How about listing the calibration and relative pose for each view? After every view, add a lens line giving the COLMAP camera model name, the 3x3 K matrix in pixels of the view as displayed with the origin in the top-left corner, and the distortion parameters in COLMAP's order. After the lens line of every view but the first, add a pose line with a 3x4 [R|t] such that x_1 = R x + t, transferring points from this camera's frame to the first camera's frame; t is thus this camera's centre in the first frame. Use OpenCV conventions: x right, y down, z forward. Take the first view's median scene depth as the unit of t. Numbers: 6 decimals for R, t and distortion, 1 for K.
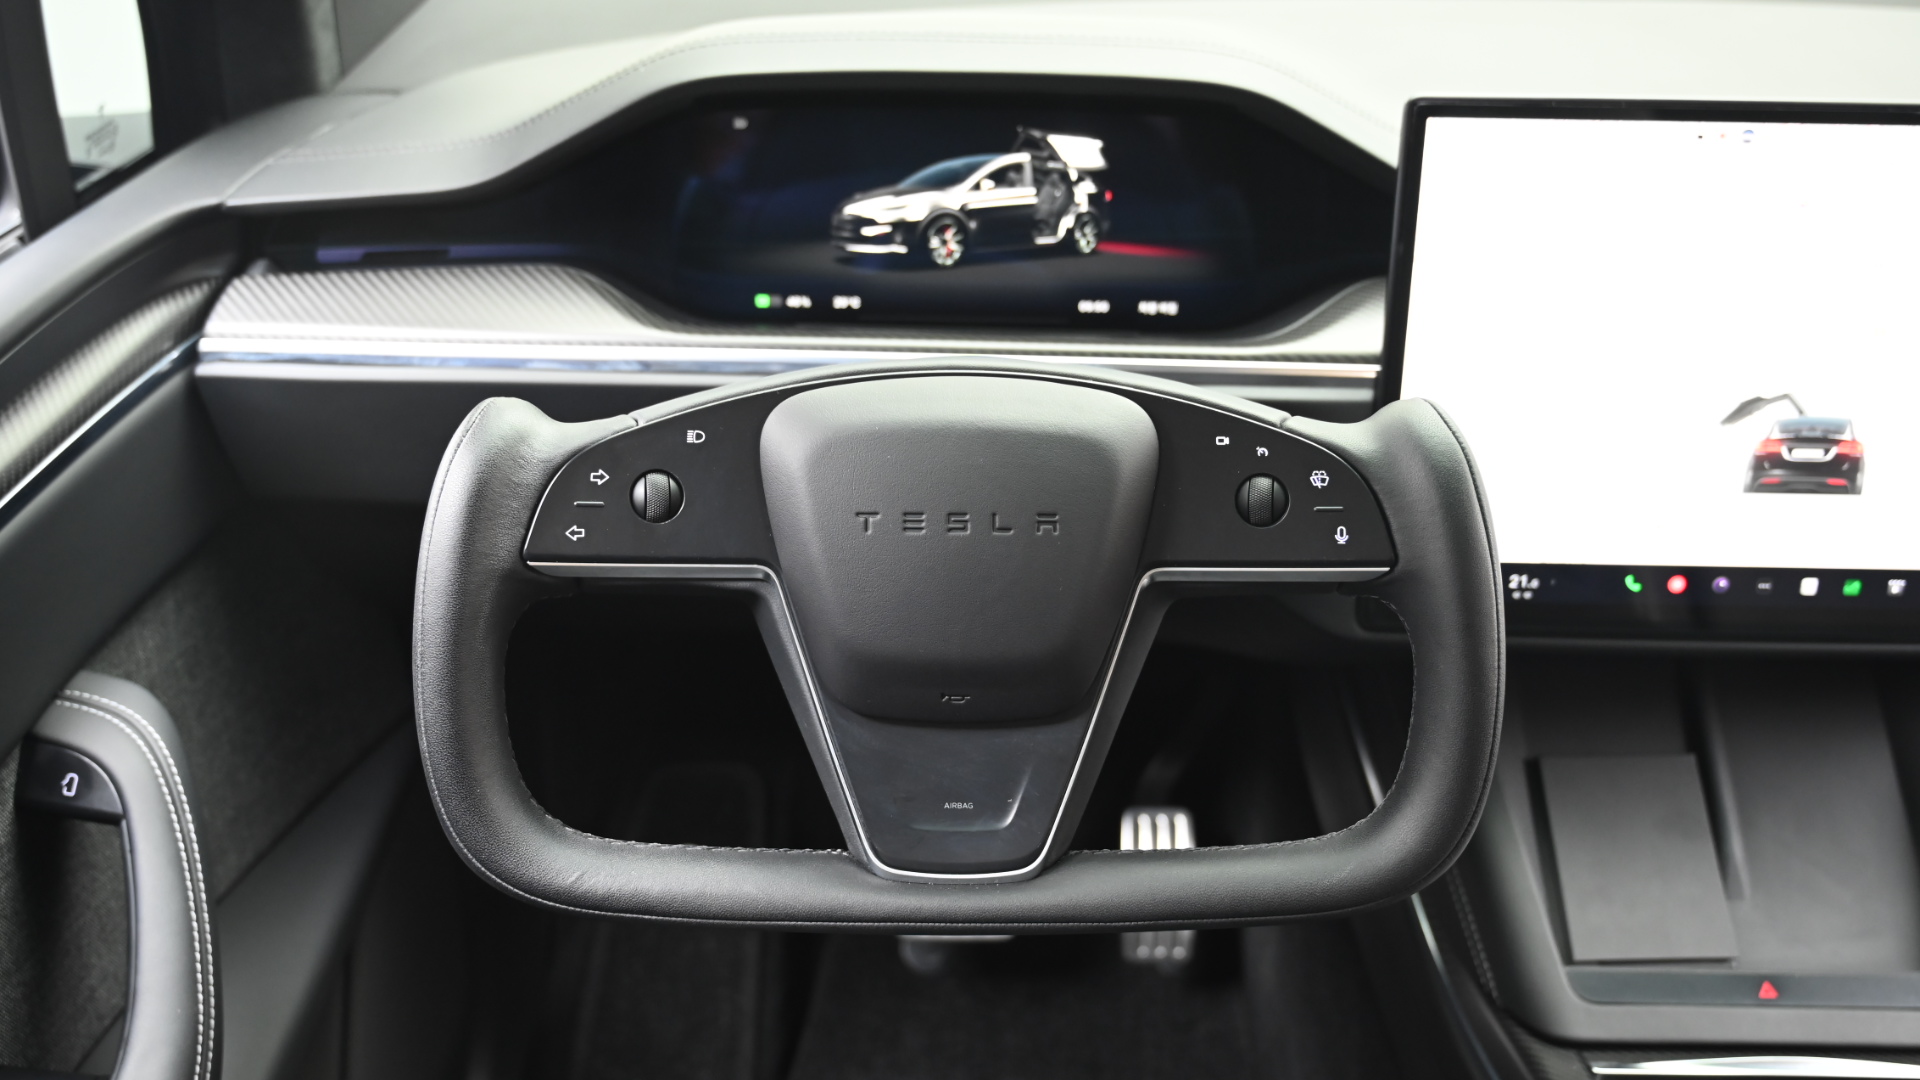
lens RADIAL K [[1893.4, 0, 960.0], [0, 1893.4, 540.0], [0, 0, 1]] dist [0.002808, -0.004652]
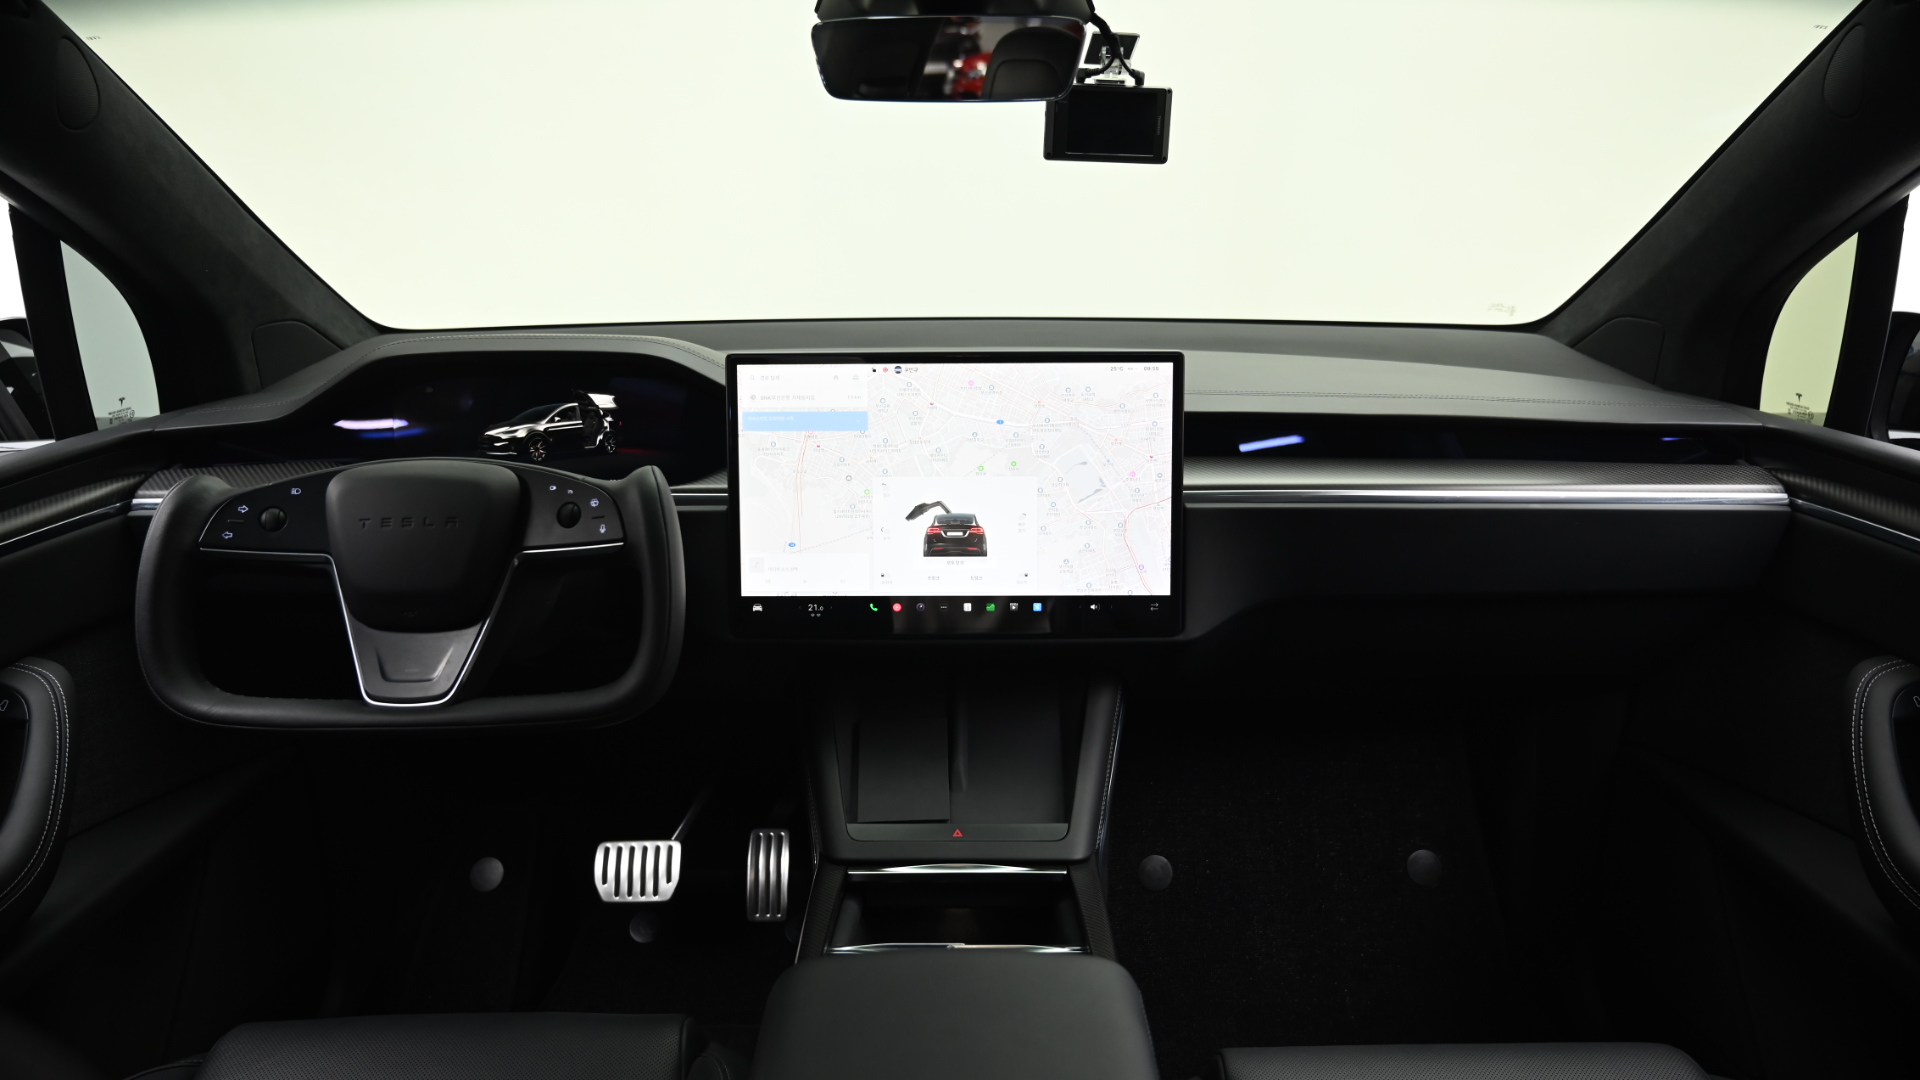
lens RADIAL K [[1289.5, 0, 950.2], [0, 1289.5, 546.6], [0, 0, 1]] dist [0.000333, 0.000603]
pose [[0.999757, -0.019795, -0.009730, 0.448584], [0.017110, 0.974377, -0.224270, 0.254101], [0.013920, 0.224049, 0.974478, -0.257869]]
